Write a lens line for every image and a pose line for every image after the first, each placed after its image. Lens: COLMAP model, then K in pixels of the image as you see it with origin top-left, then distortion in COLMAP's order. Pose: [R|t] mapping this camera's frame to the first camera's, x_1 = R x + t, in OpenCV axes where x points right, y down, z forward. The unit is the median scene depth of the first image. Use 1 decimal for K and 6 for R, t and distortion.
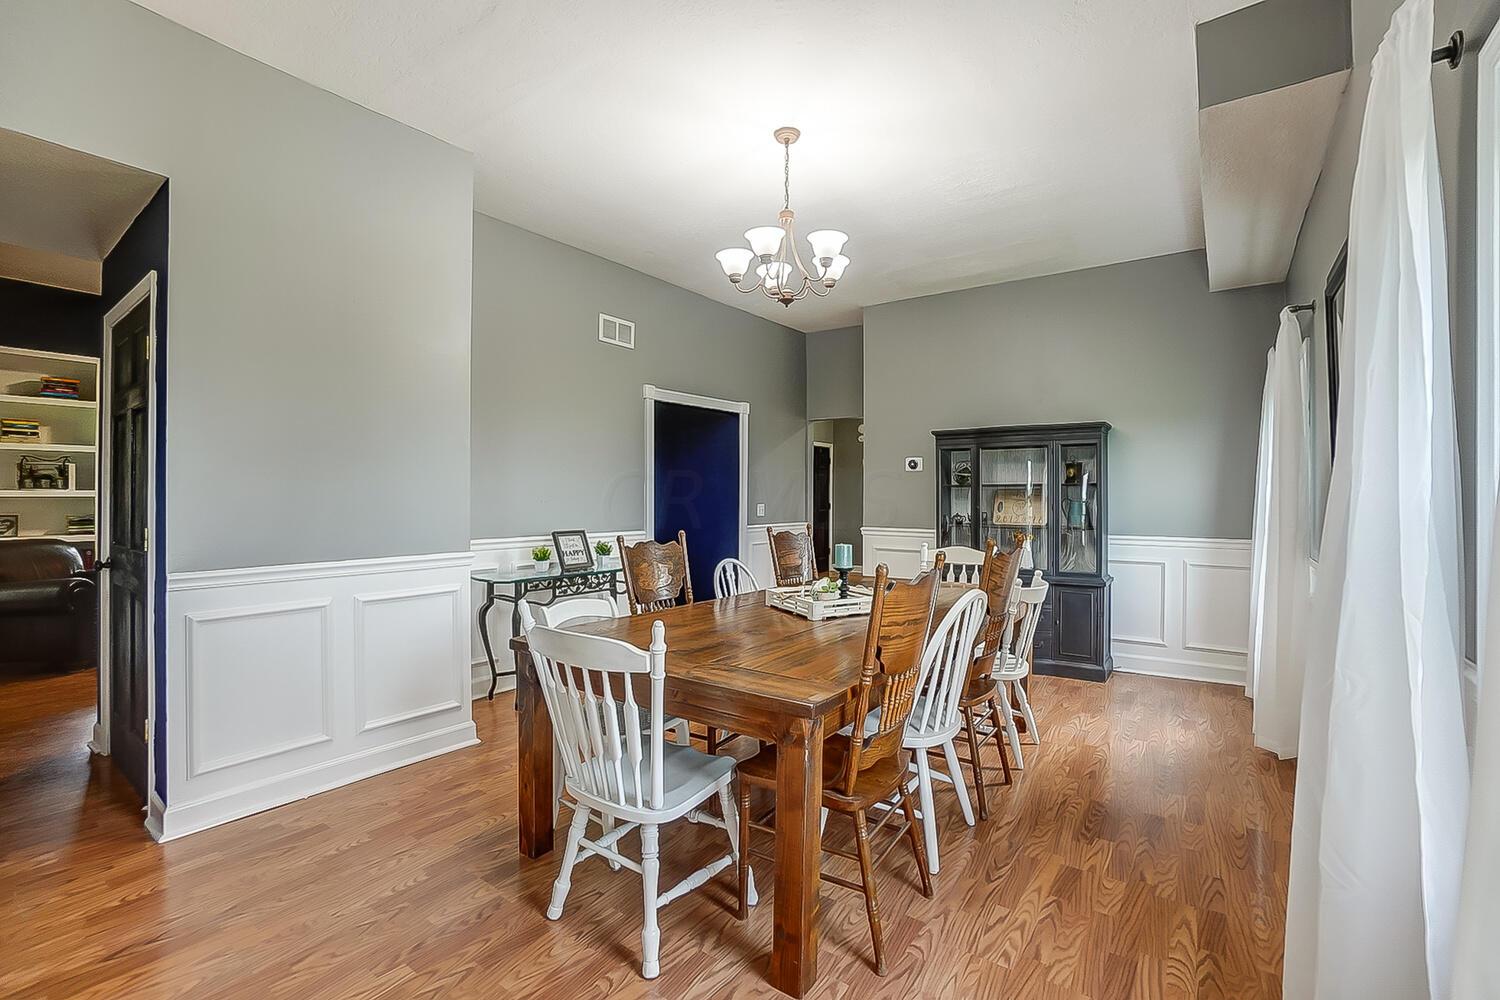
lens RADIAL K [[664.9, 0, 750.0], [0, 664.9, 500.0], [0, 0, 1]] dist [-0.038462, 0.000715]
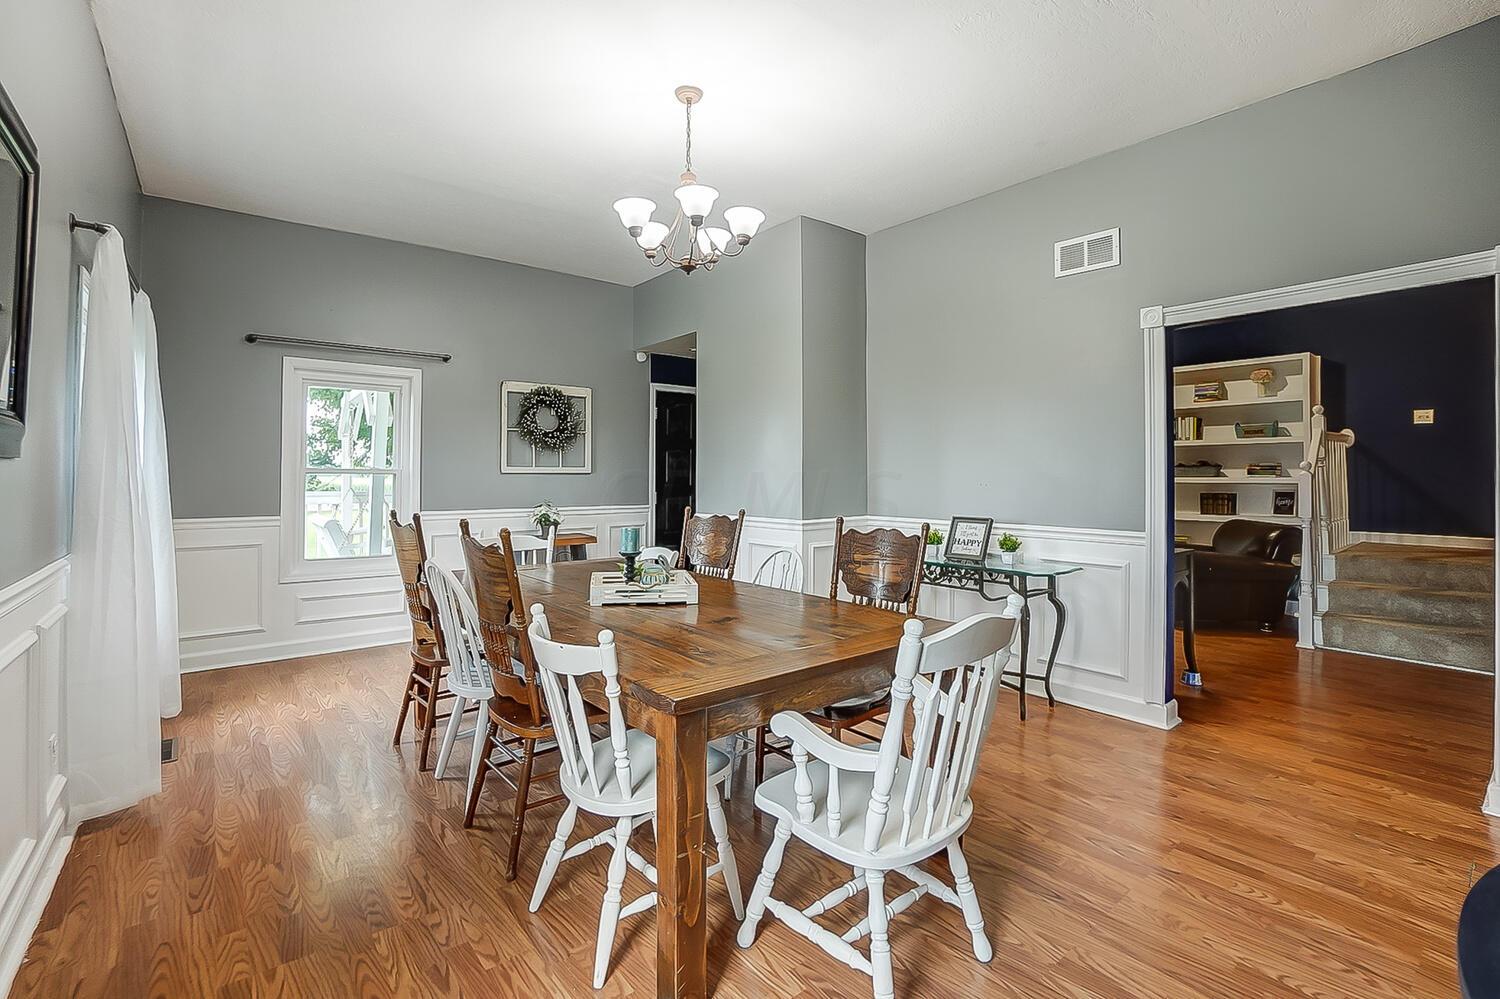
lens RADIAL K [[672.2, 0, 753.7], [0, 672.2, 472.4], [0, 0, 1]] dist [-0.045889, -0.000323]
pose [[-0.259615, -0.022536, -0.965449, 0.681898], [-0.017832, 0.999669, -0.018539, 0.008043], [0.965548, 0.012403, -0.259931, 0.965240]]
